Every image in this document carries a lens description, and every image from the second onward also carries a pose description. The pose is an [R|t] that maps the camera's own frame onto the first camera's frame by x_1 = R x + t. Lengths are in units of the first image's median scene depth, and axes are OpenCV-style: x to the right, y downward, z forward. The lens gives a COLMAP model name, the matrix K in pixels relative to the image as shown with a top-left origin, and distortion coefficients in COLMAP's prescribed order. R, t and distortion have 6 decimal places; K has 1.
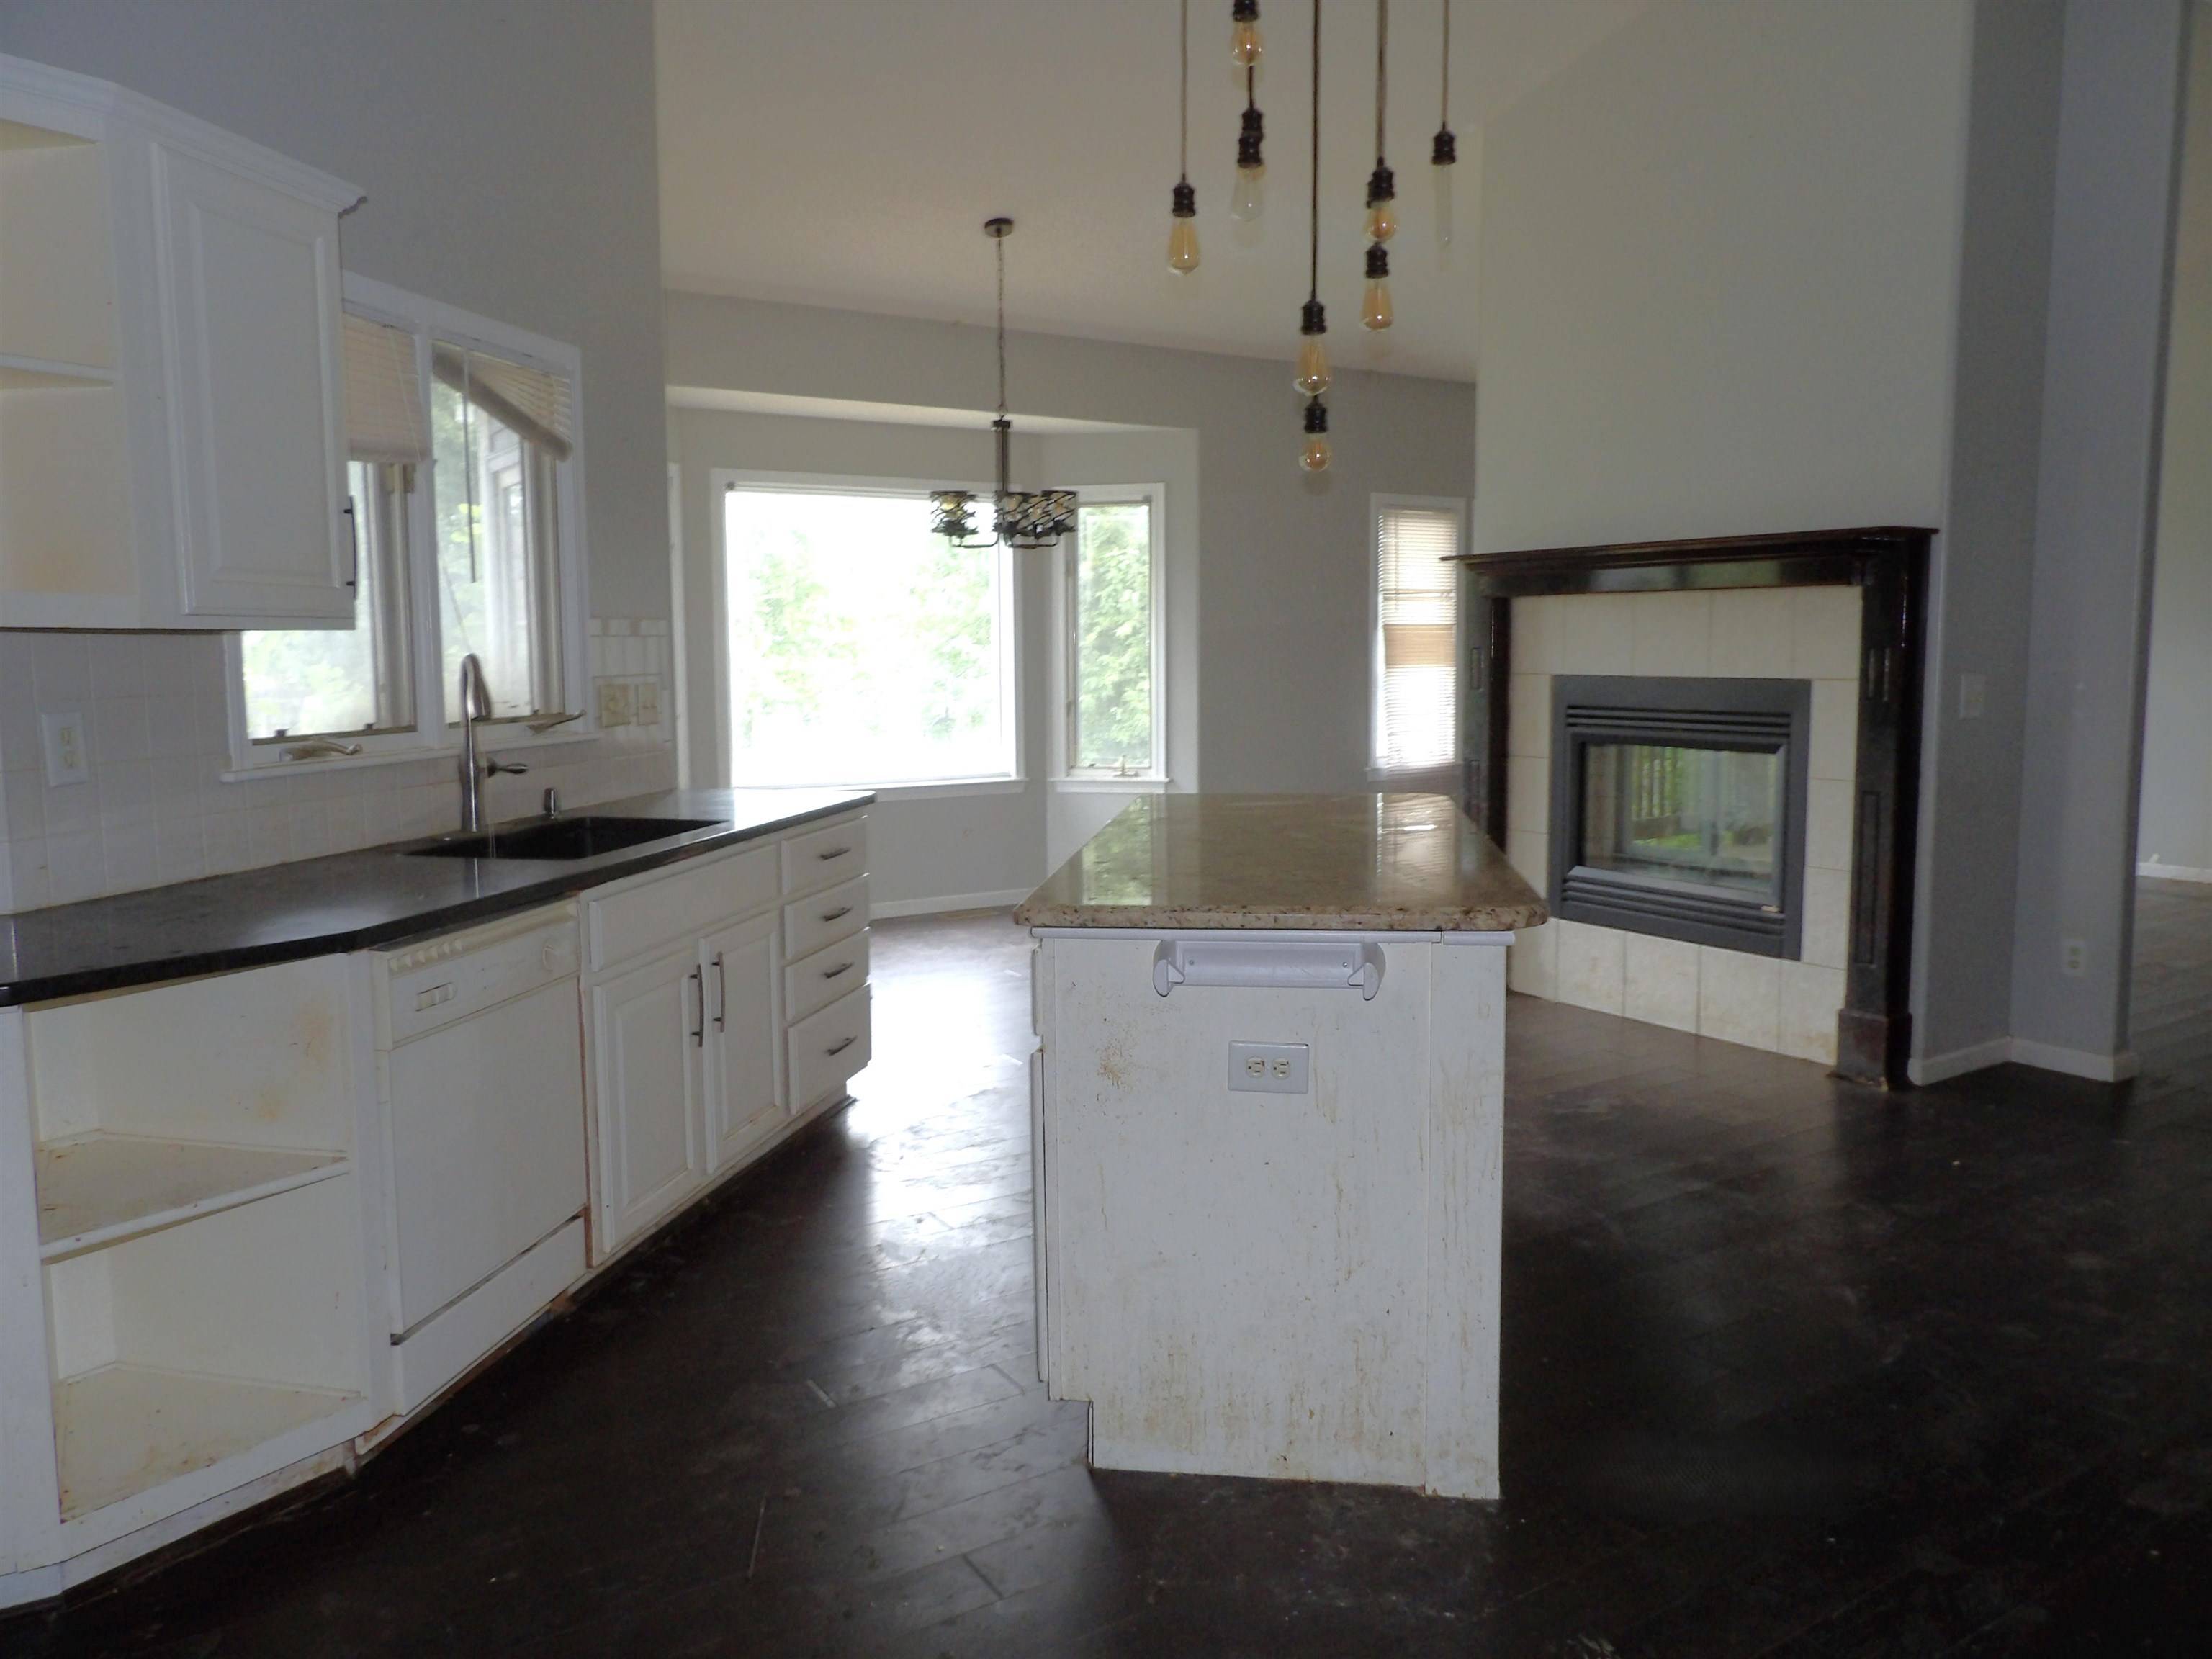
lens RADIAL K [[1583.1, 0, 1105.3], [0, 1583.1, 824.0], [0, 0, 1]] dist [-0.012081, 0.022102]
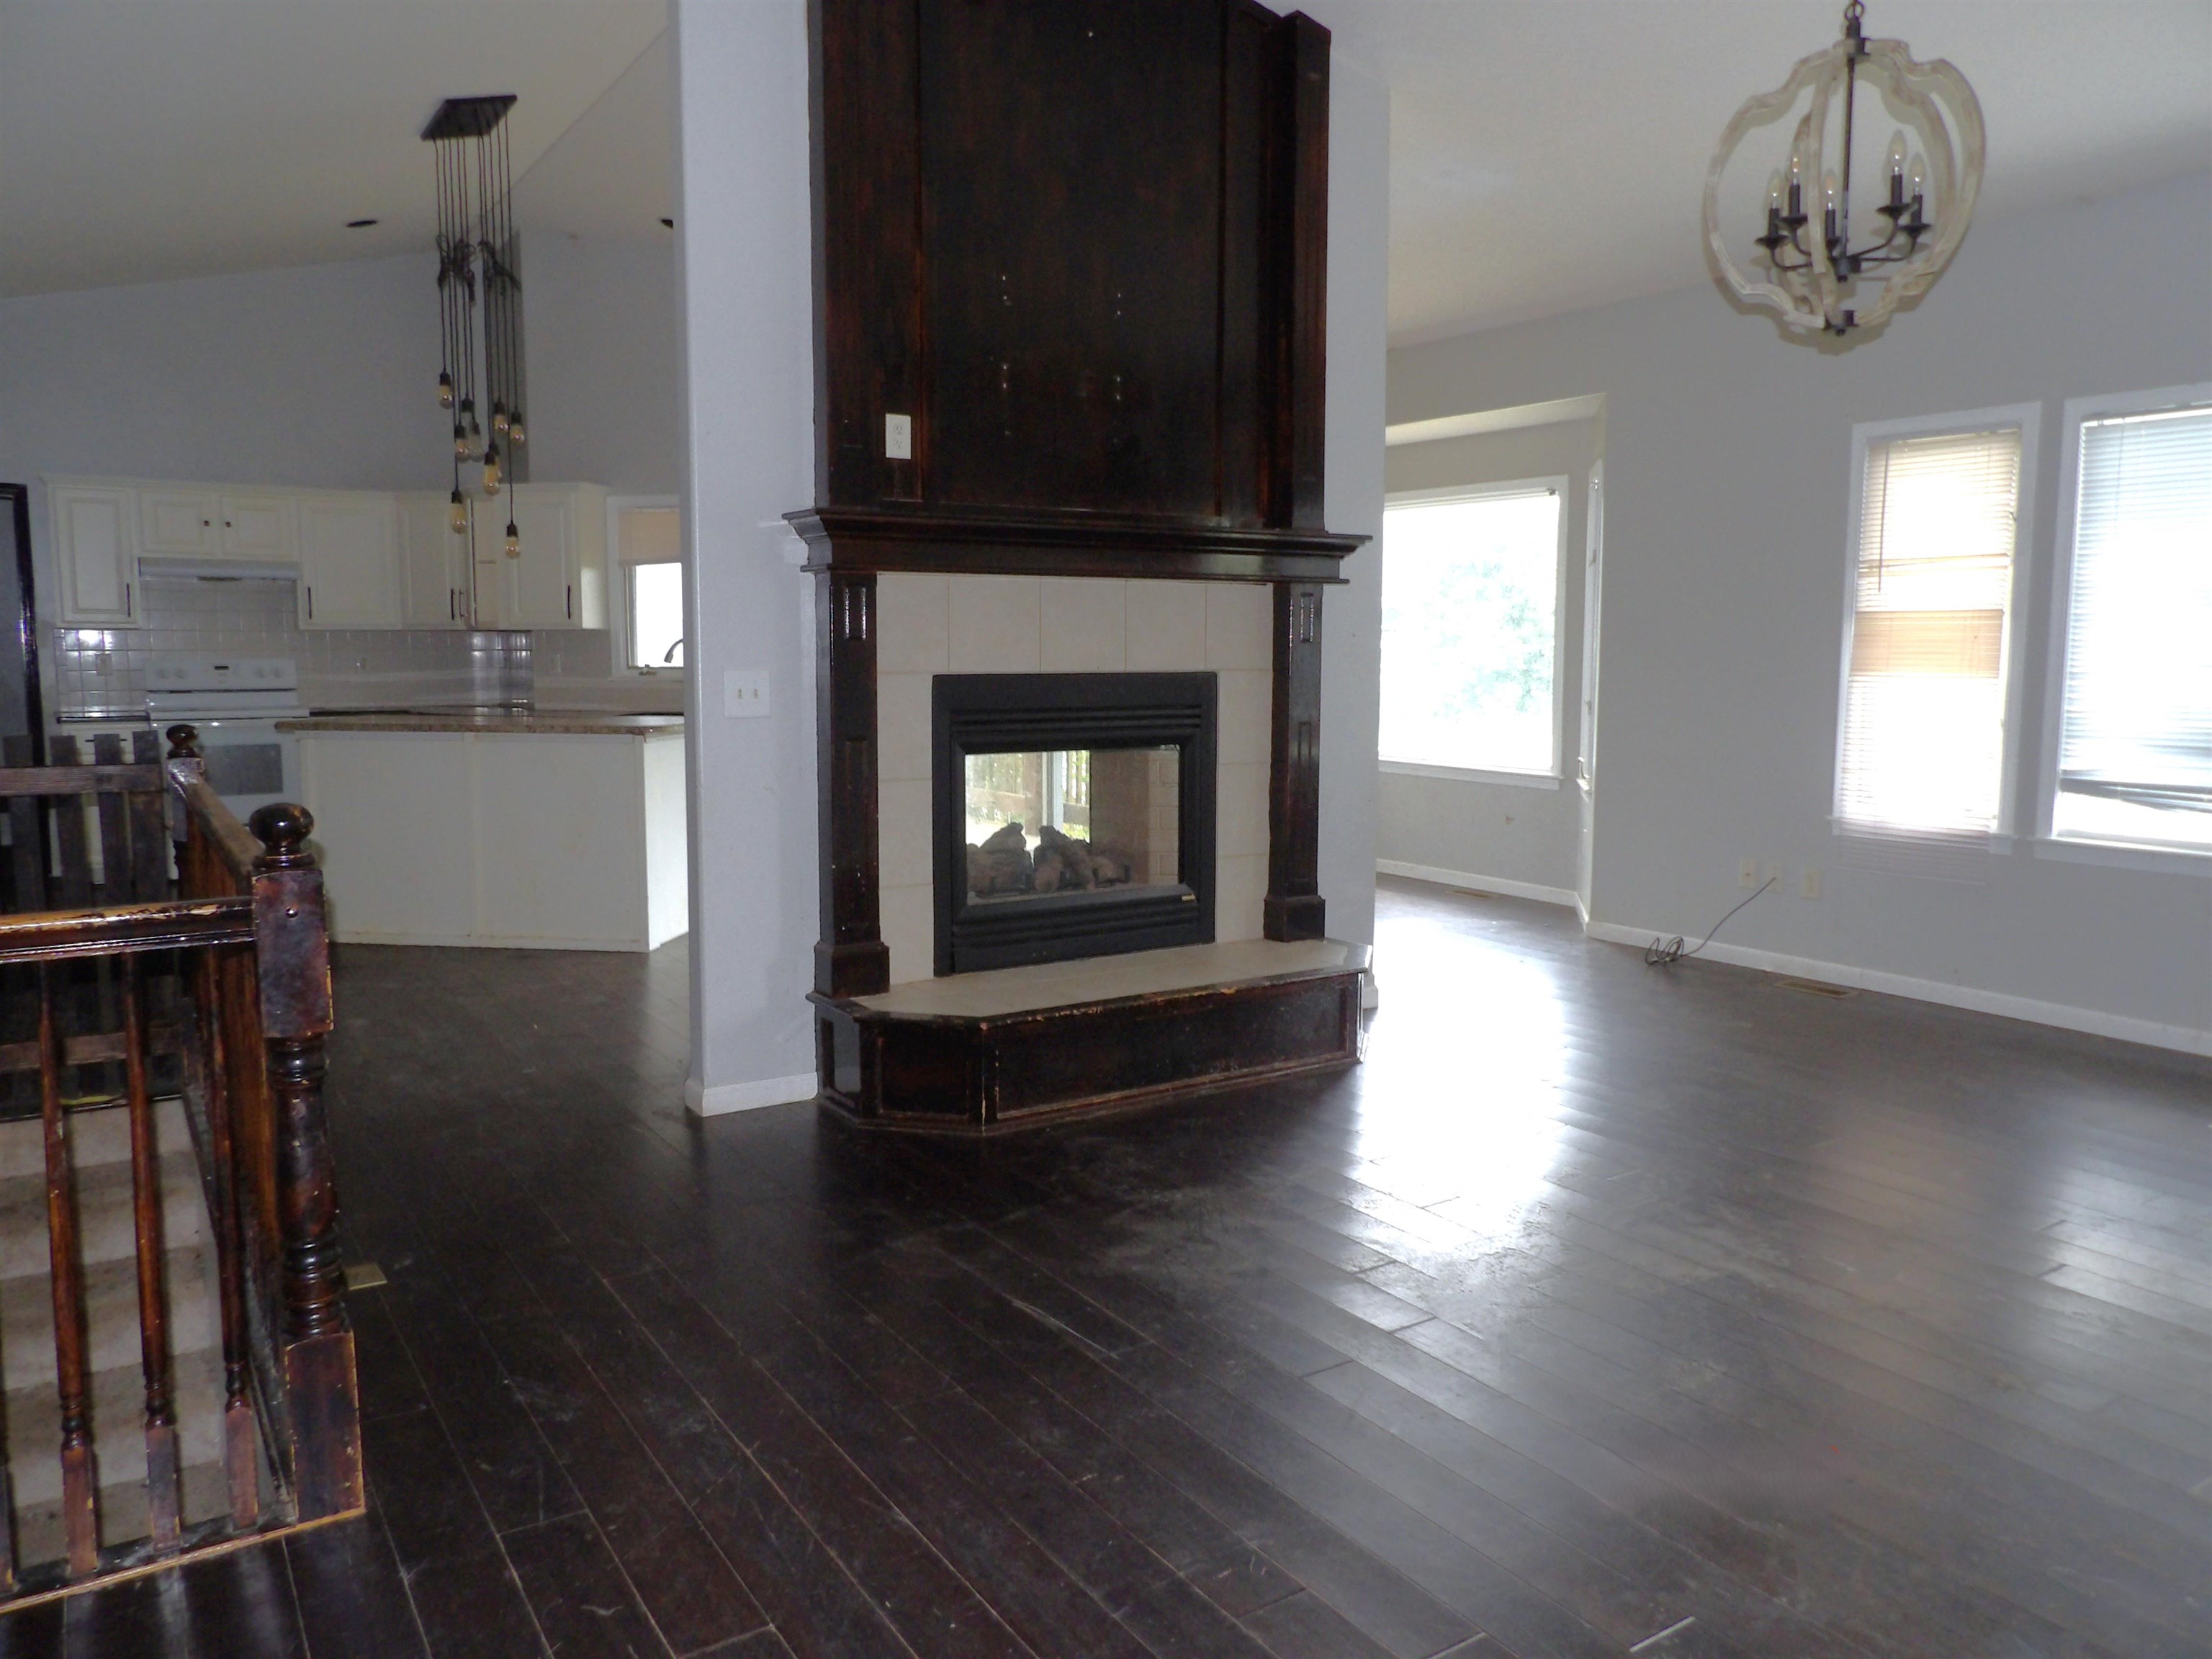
lens RADIAL K [[1583.1, 0, 1105.5], [0, 1583.1, 827.3], [0, 0, 1]] dist [-0.012081, 0.022102]
pose [[-0.032745, 0.113180, -0.993035, 0.888076], [-0.127059, 0.985035, 0.116458, -0.072080], [0.991354, 0.129988, -0.017874, 0.698977]]
